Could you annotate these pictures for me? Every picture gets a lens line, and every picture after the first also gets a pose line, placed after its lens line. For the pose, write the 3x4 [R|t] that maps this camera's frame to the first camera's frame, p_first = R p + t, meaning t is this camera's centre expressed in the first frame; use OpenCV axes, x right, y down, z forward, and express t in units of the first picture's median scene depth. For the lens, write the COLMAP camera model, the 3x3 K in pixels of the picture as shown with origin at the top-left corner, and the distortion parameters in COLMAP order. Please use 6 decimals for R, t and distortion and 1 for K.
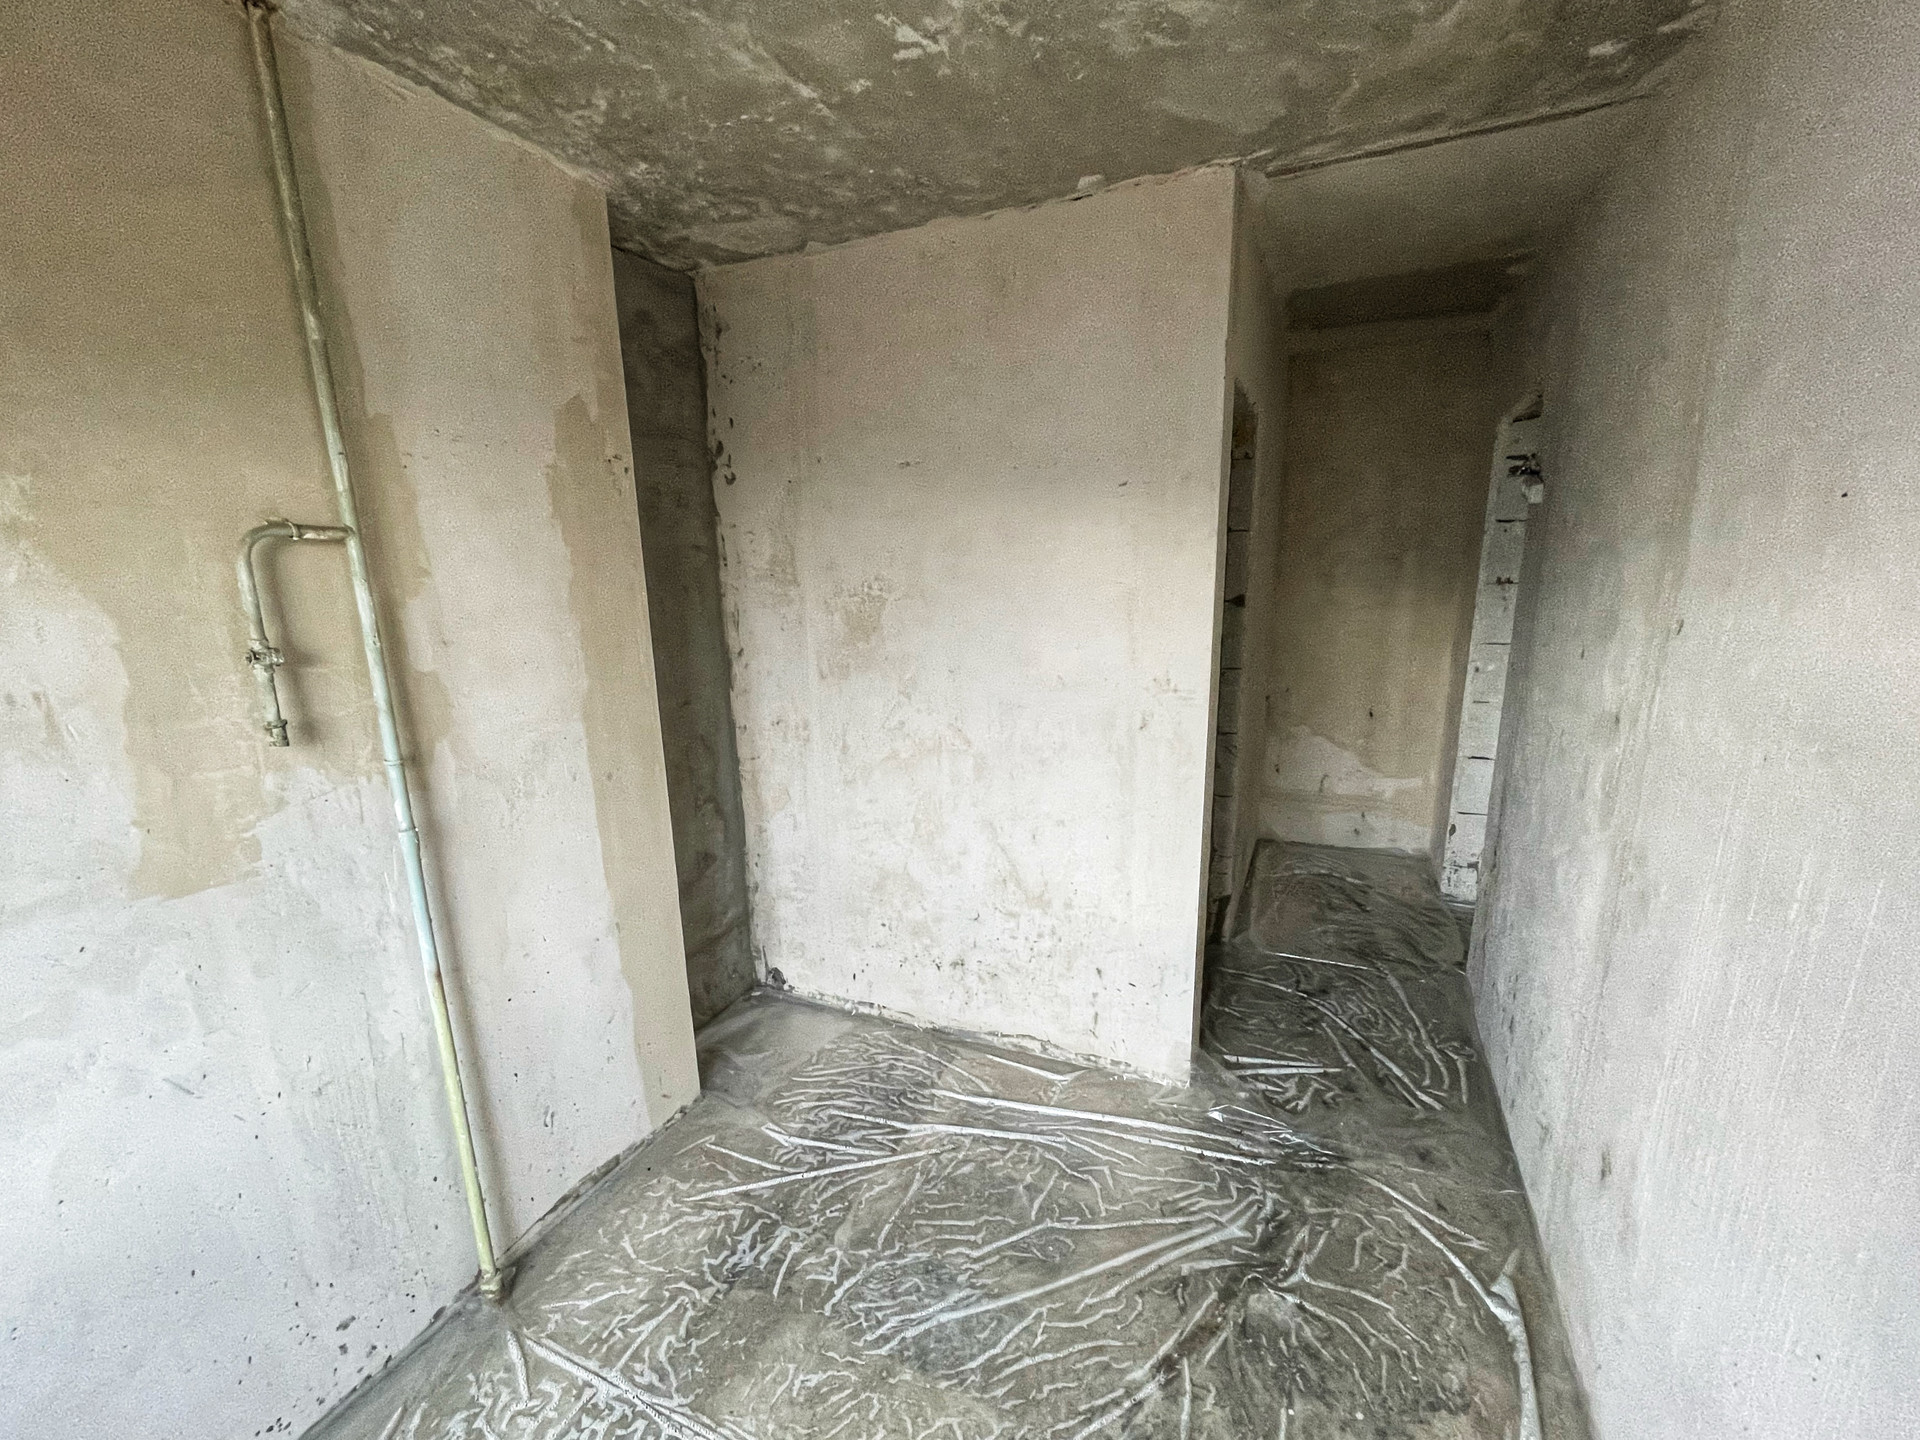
lens RADIAL K [[808.6, 0, 964.4], [0, 808.6, 734.7], [0, 0, 1]] dist [-0.000764, -0.000667]
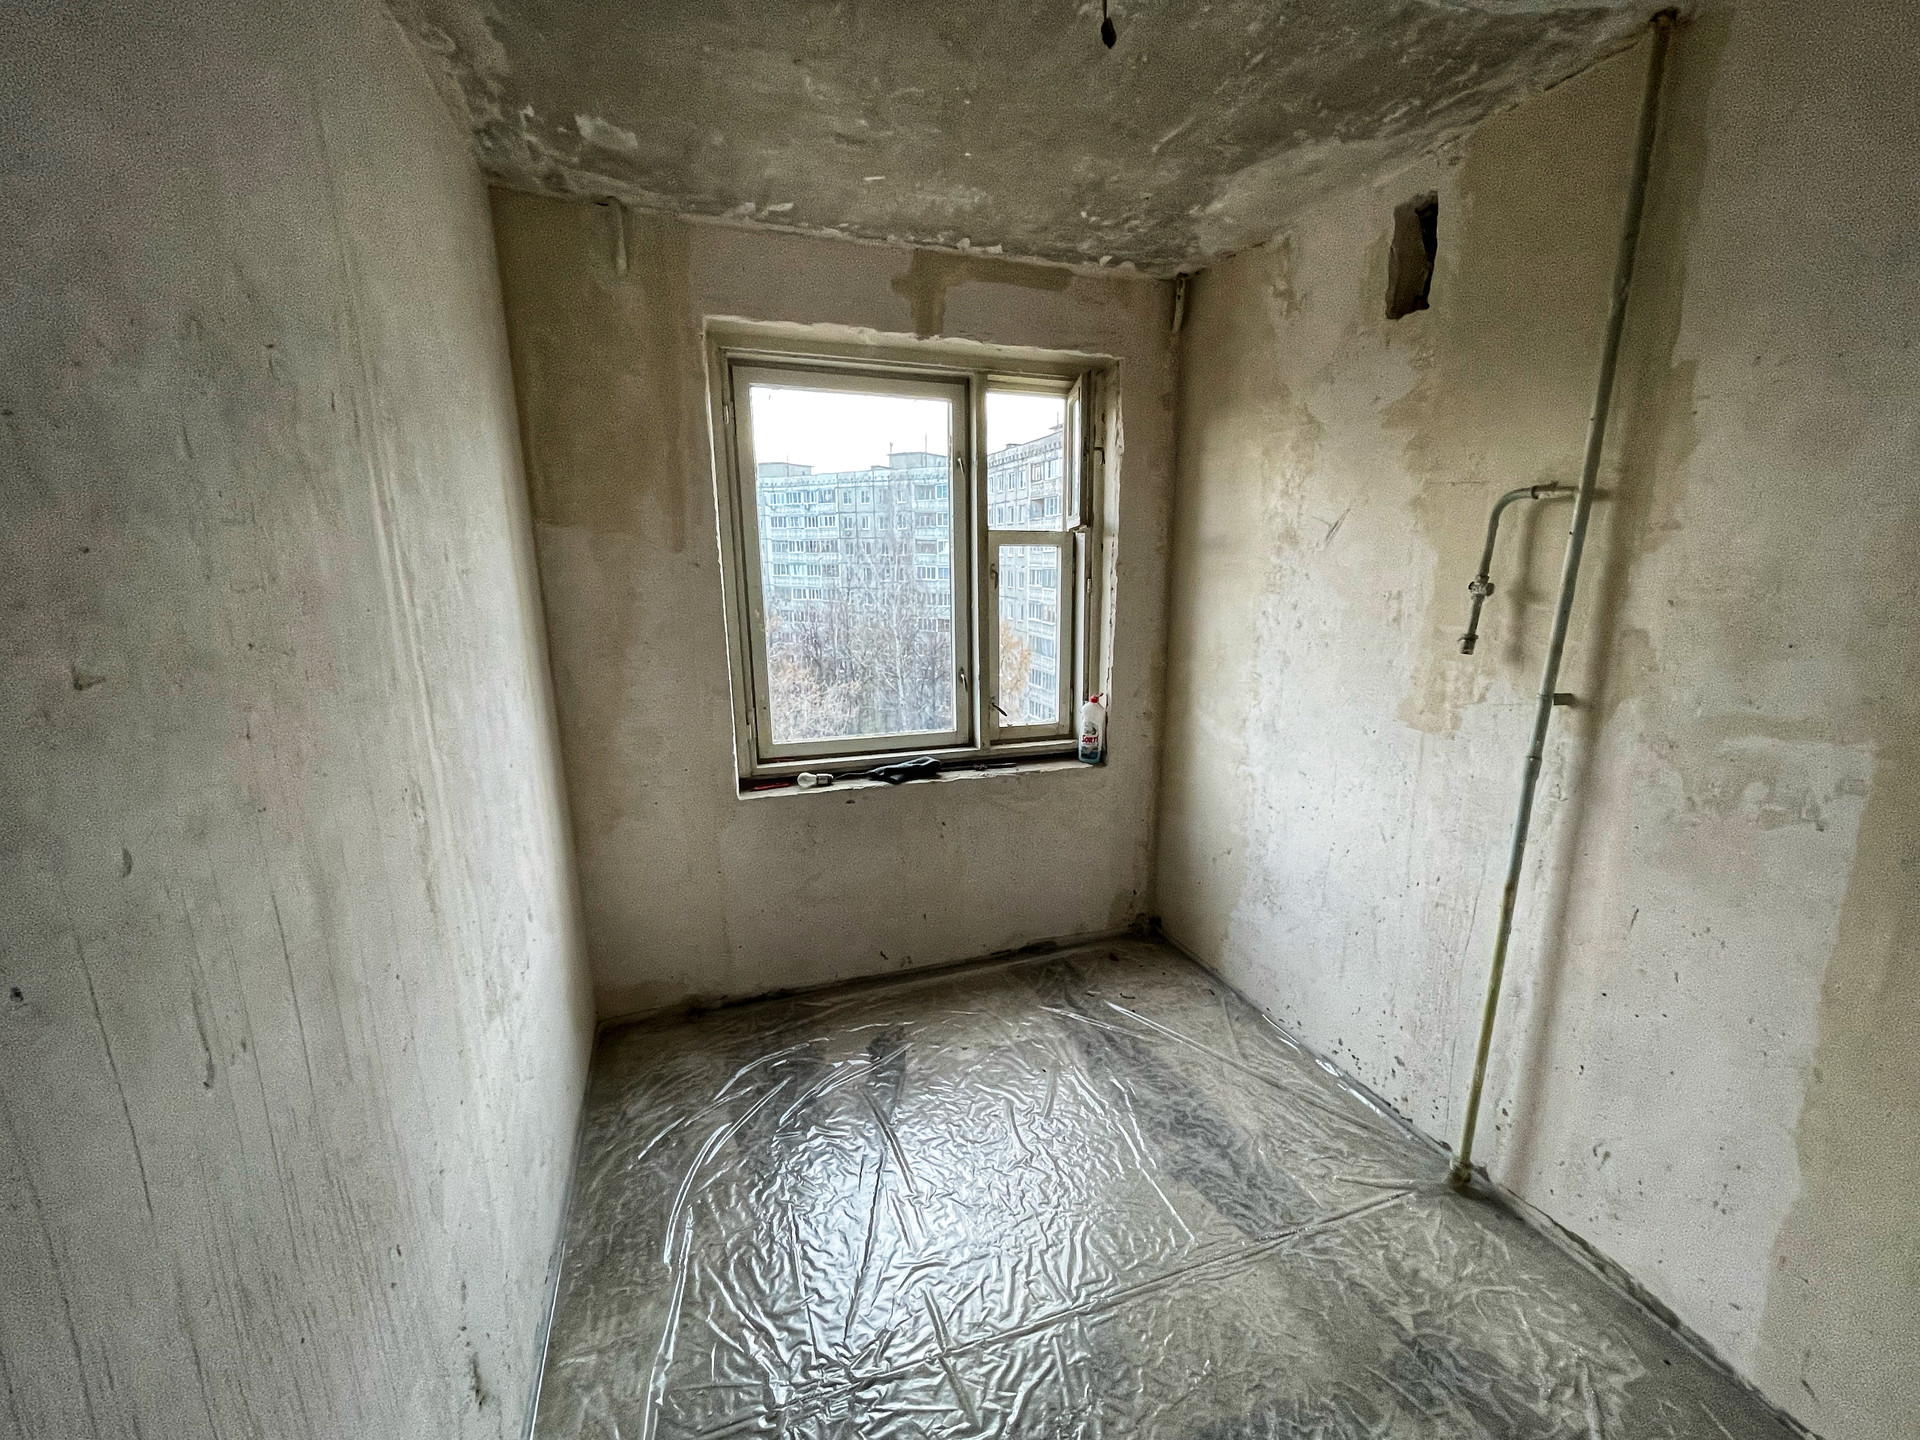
lens RADIAL K [[808.6, 0, 962.6], [0, 808.6, 723.0], [0, 0, 1]] dist [-0.000764, -0.000667]
pose [[-0.717680, 0.174690, -0.674106, 0.472821], [-0.135725, 0.914370, 0.381452, -0.182154], [0.683019, 0.365253, -0.632515, 0.876345]]
